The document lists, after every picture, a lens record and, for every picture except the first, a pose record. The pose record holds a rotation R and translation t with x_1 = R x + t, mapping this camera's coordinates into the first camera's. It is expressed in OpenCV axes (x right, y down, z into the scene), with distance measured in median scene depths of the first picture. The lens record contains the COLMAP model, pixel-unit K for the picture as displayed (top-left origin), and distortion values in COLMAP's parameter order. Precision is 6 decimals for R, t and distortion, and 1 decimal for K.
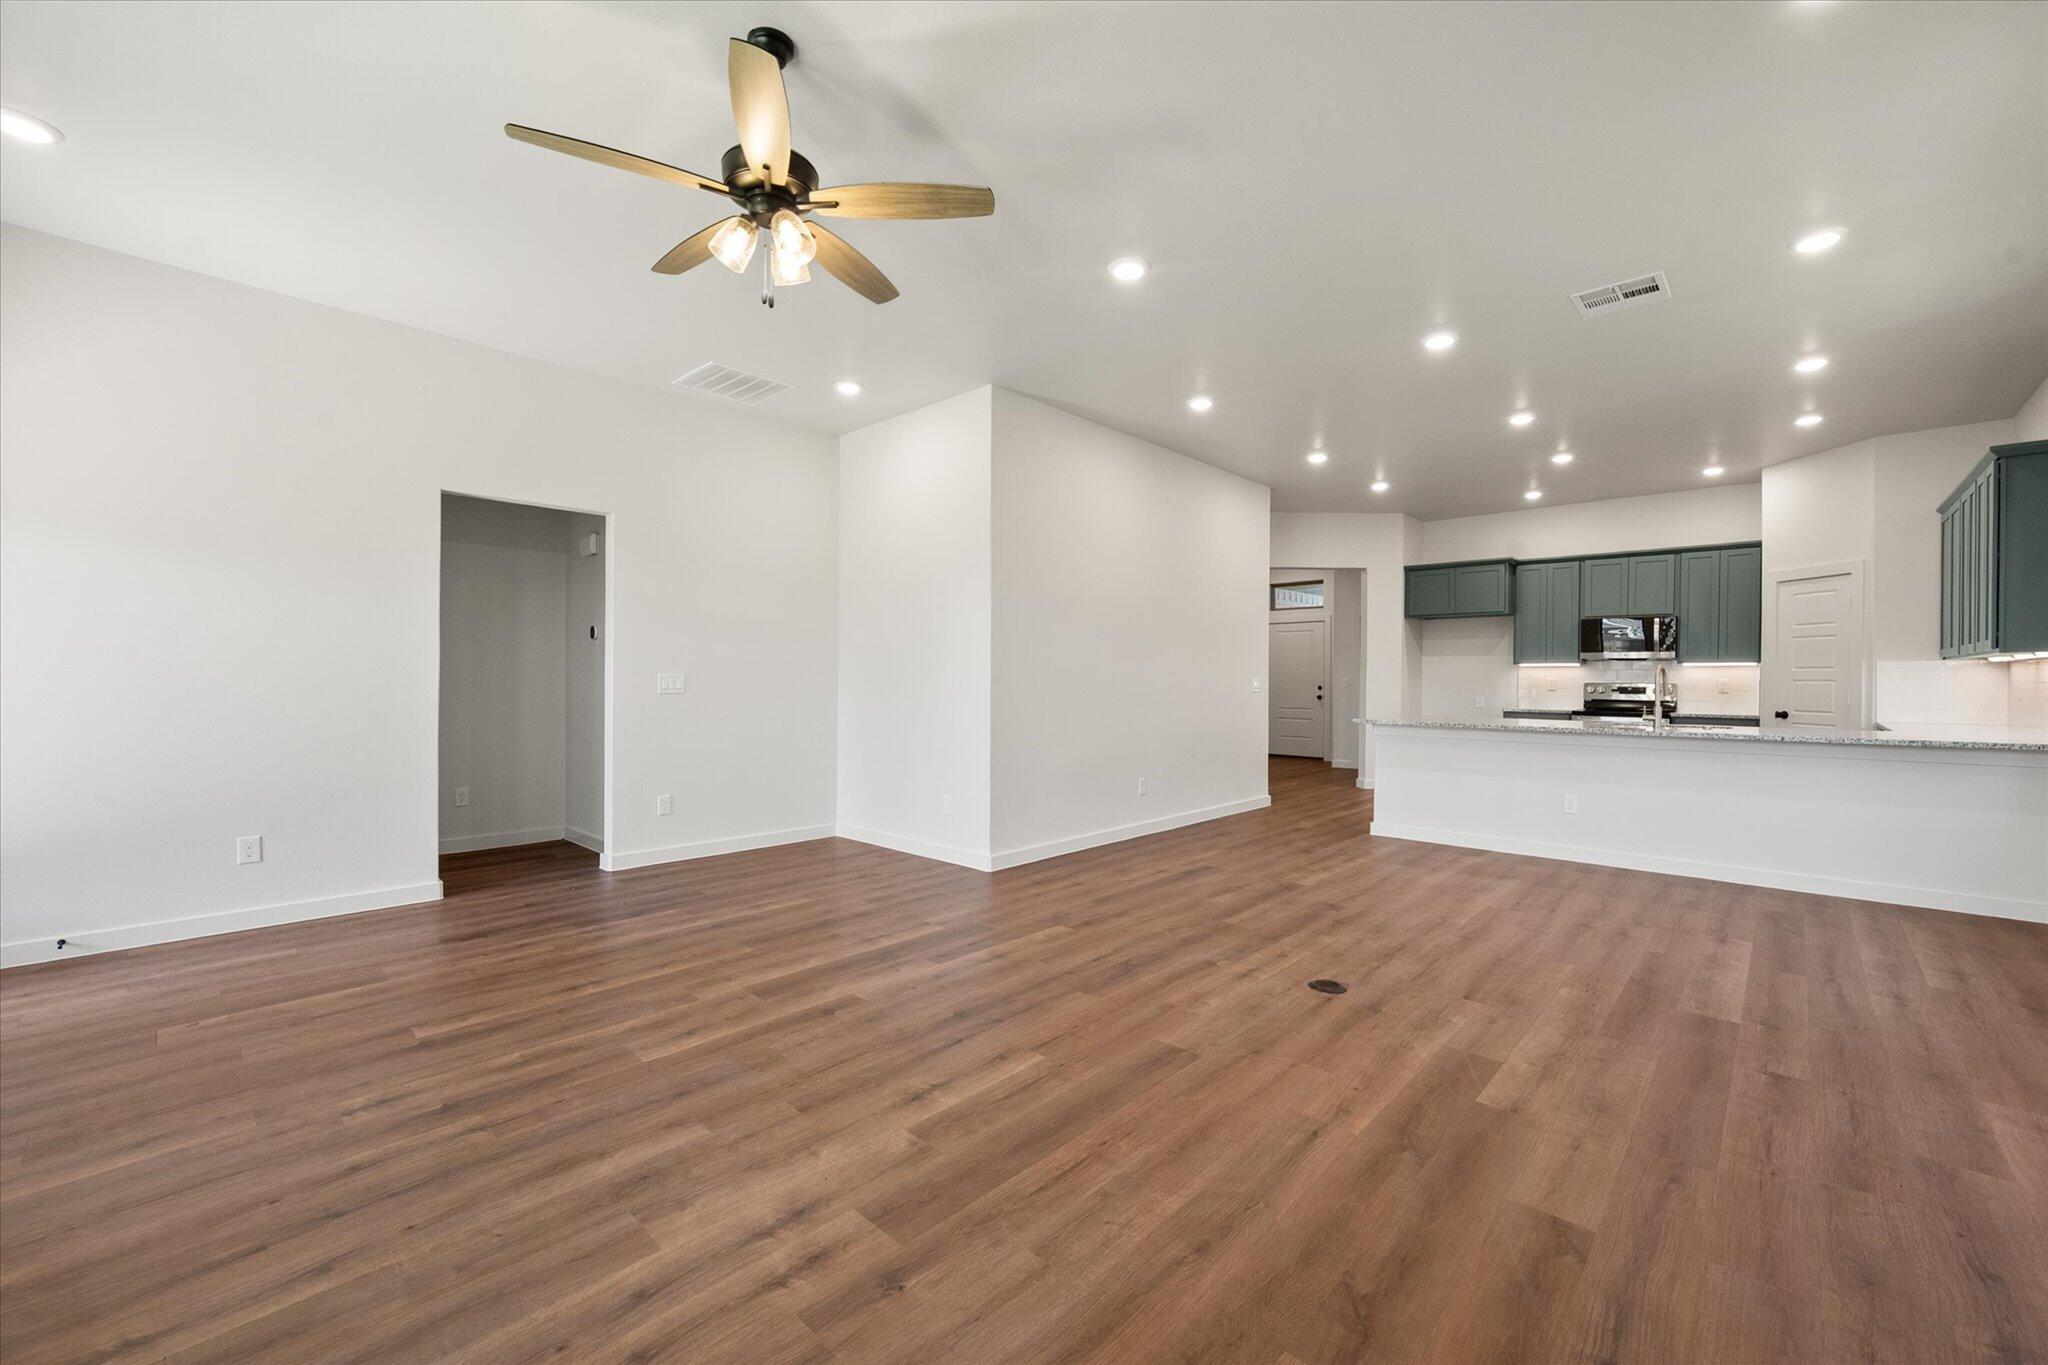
lens RADIAL K [[828.2, 0, 1022.1], [0, 828.2, 675.2], [0, 0, 1]] dist [0.005621, 0.000070]
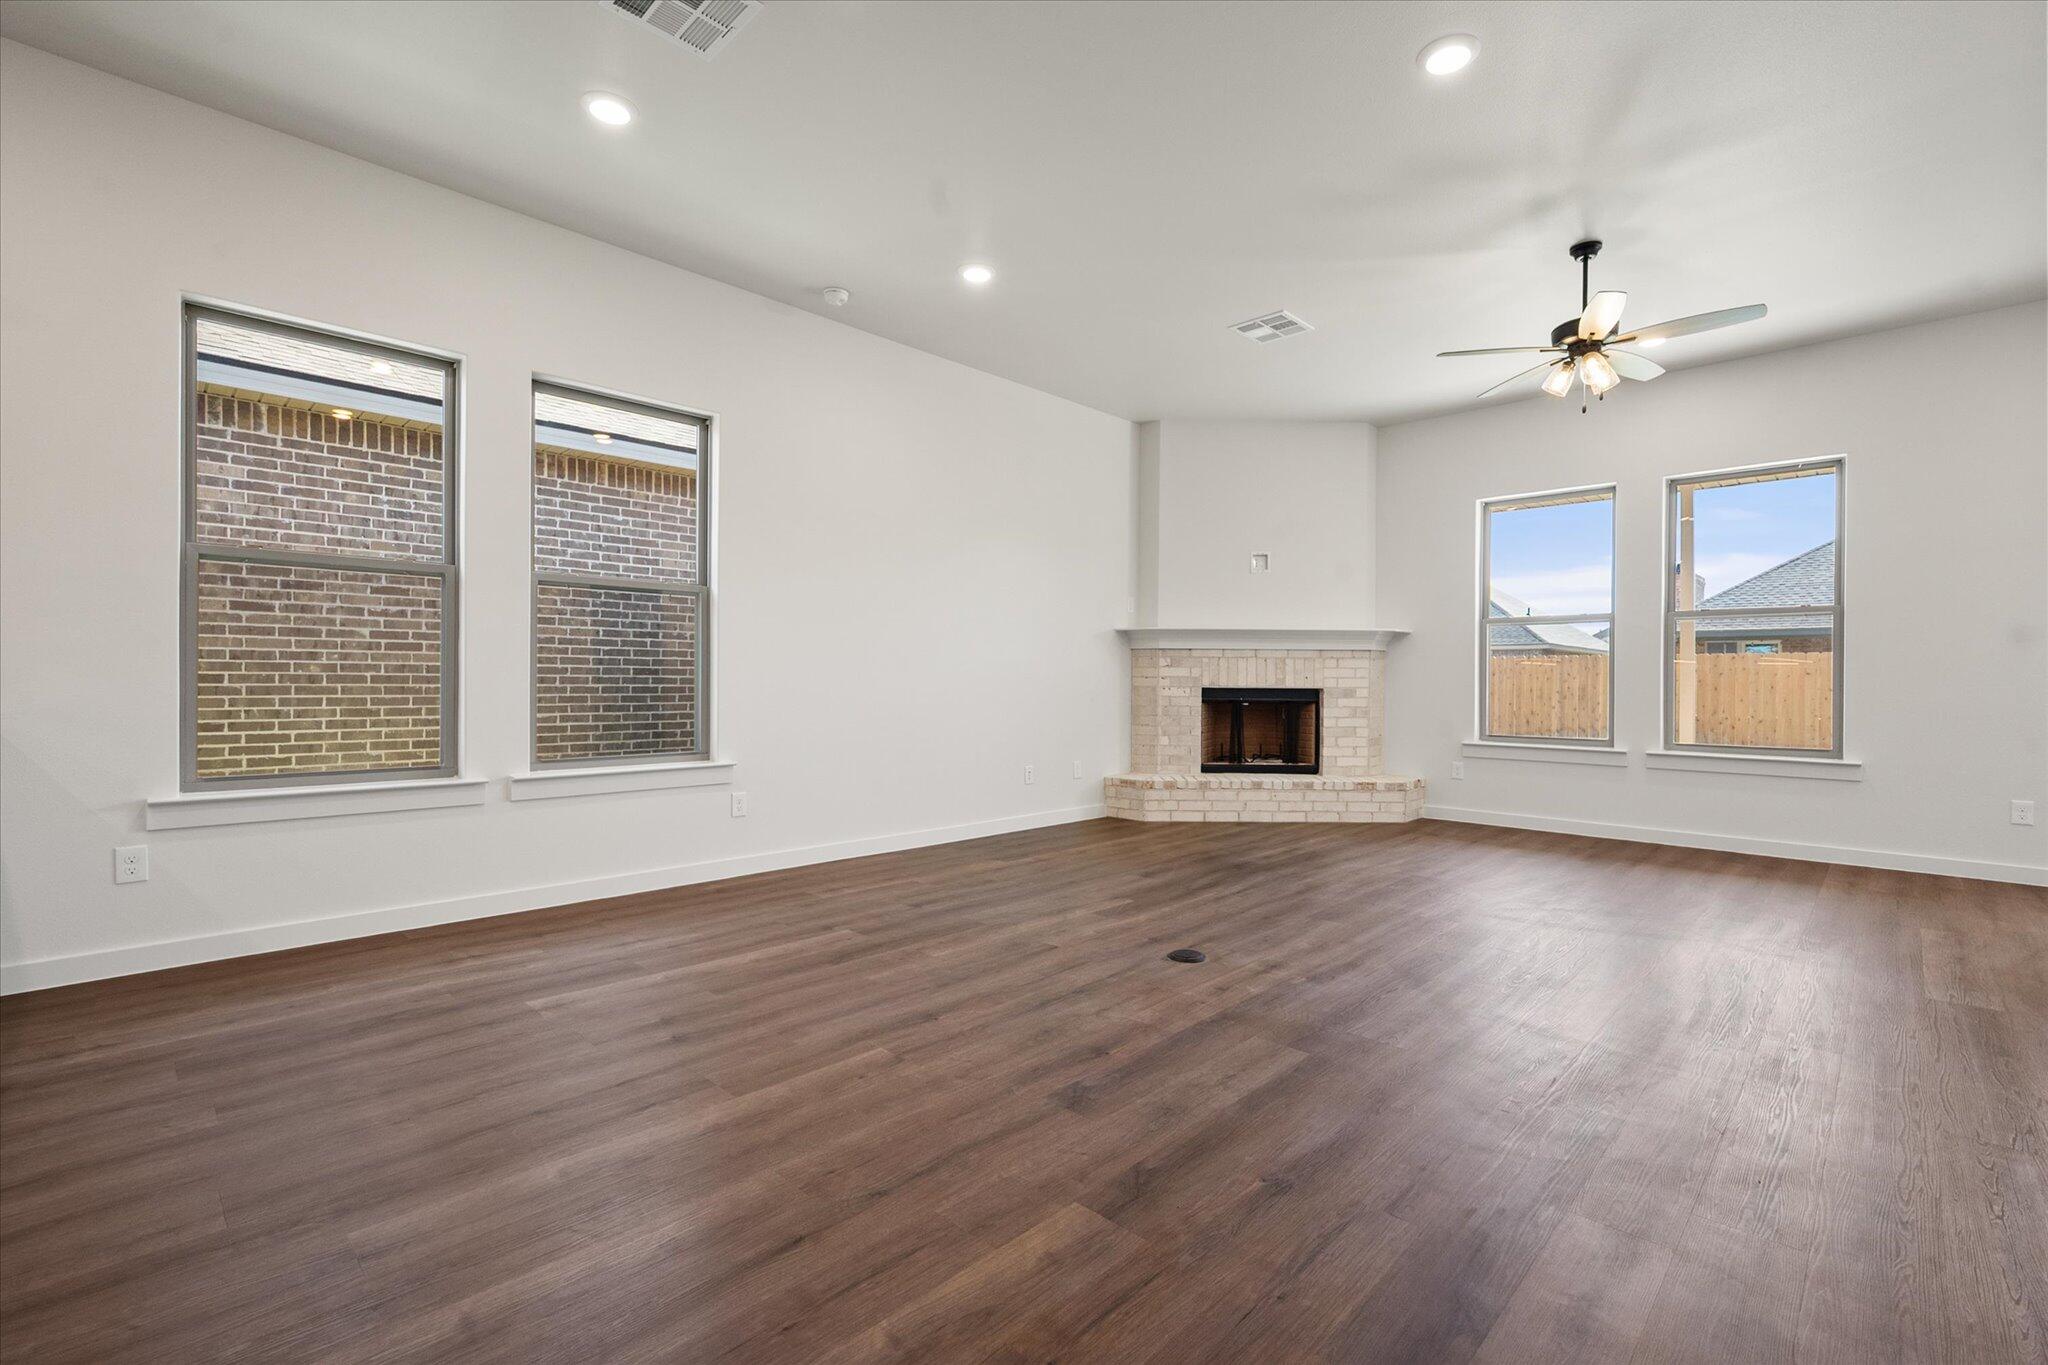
lens RADIAL K [[891.8, 0, 1024.3], [0, 891.8, 695.1], [0, 0, 1]] dist [-0.004948, 0.000282]
pose [[-0.999670, -0.011662, 0.022880, 0.271527], [-0.011326, 0.999827, 0.014744, 0.031866], [-0.023048, 0.014480, -0.999629, 1.028857]]
